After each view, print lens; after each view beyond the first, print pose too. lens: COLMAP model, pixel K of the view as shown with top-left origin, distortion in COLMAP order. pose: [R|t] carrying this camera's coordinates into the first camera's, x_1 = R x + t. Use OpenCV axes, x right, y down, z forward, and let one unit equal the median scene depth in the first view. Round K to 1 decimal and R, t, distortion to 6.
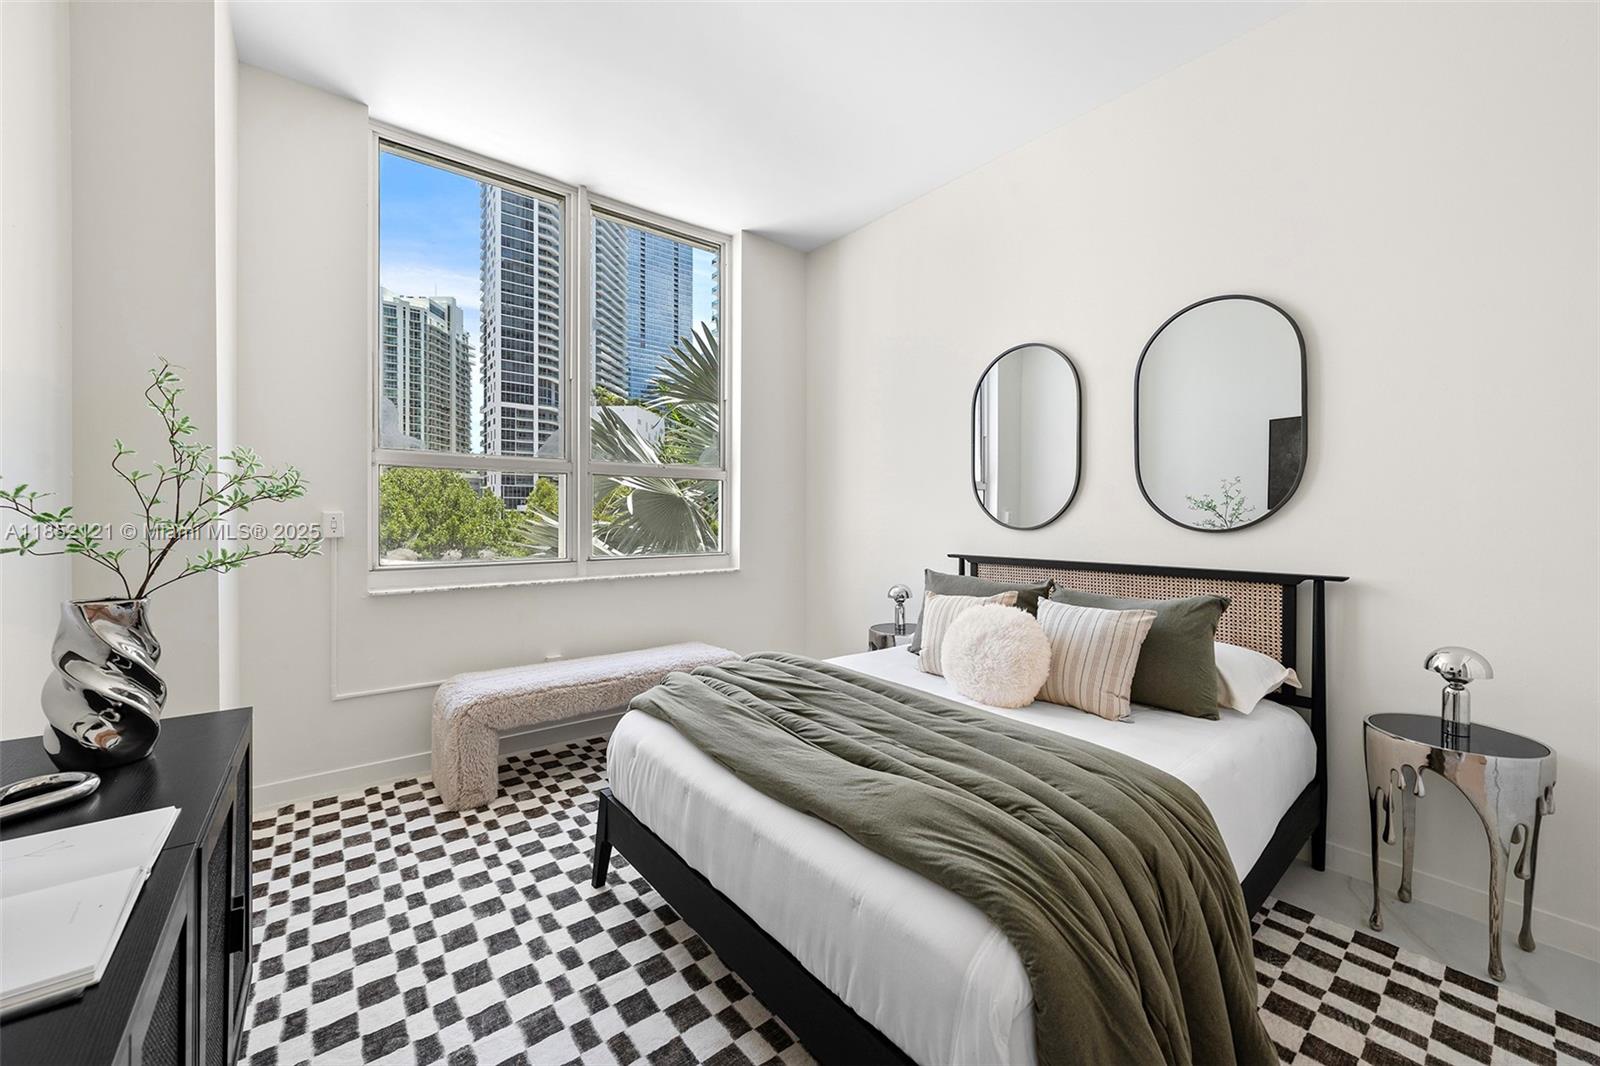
lens RADIAL K [[604.6, 0, 798.1], [0, 604.6, 520.6], [0, 0, 1]] dist [0.001017, 0.000027]
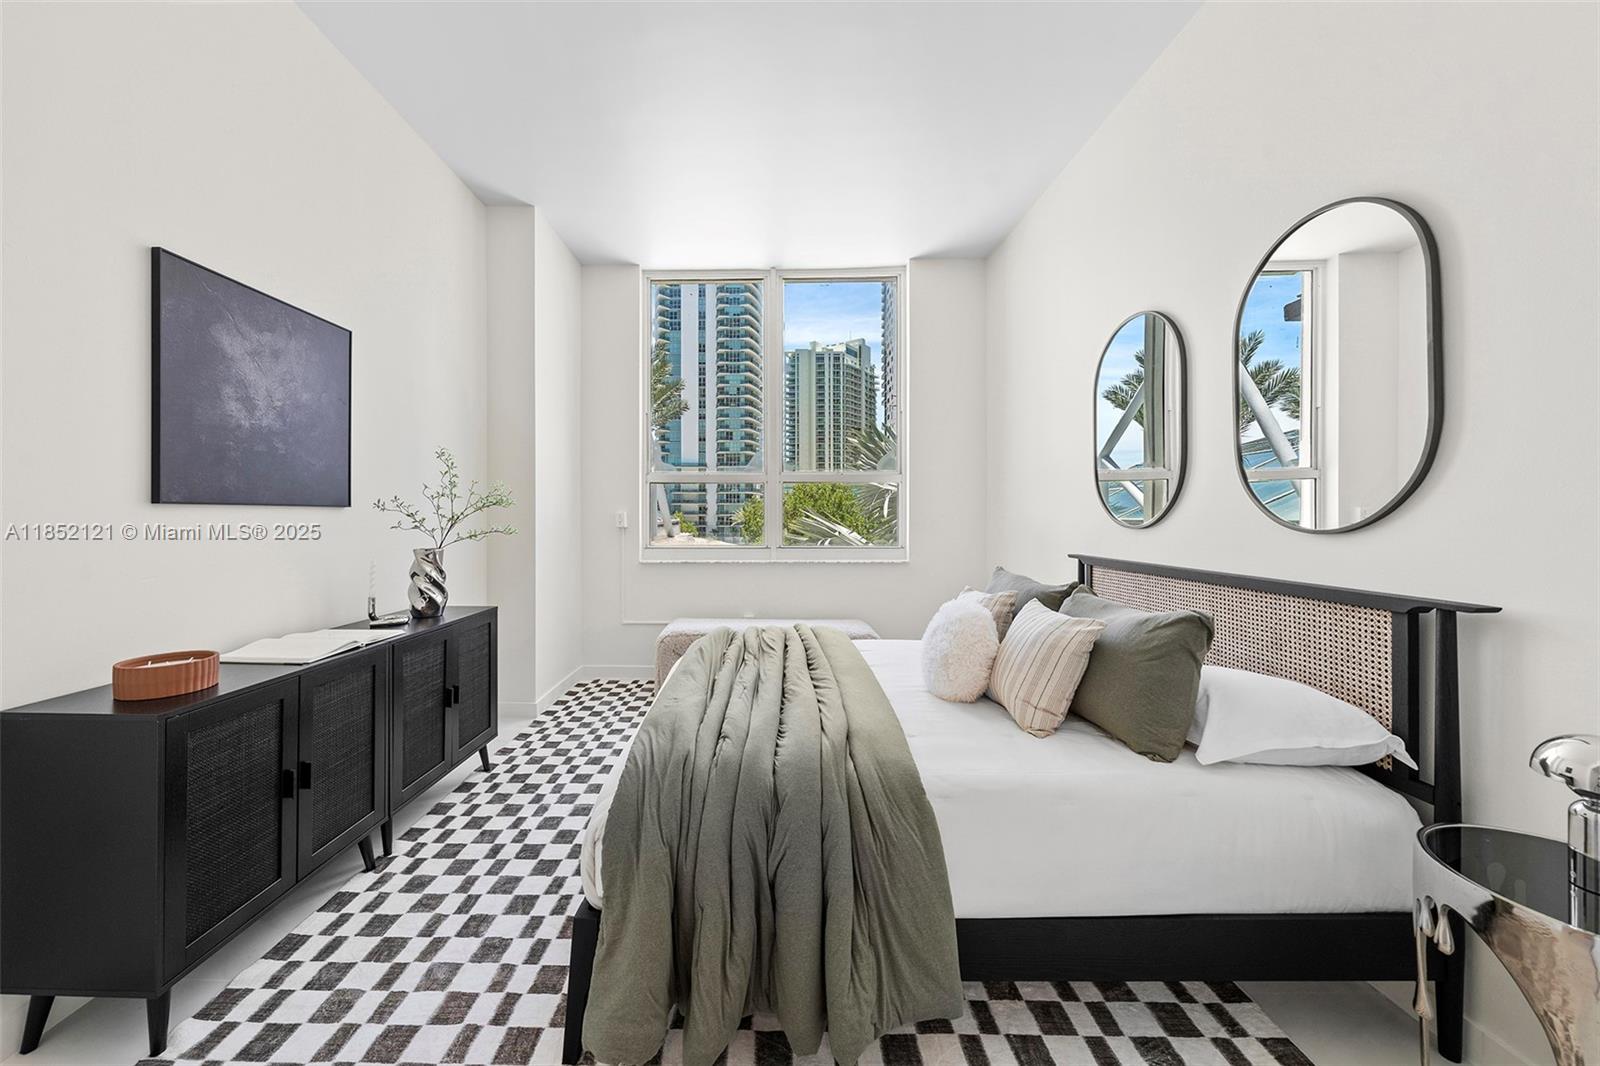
lens RADIAL K [[561.0, 0, 788.0], [0, 561.0, 523.5], [0, 0, 1]] dist [0.002723, -0.000036]
pose [[0.780131, 0.005176, -0.625595, 0.650214], [0.000662, 0.999958, 0.009099, -0.000168], [0.625616, -0.007513, 0.780095, 0.075395]]
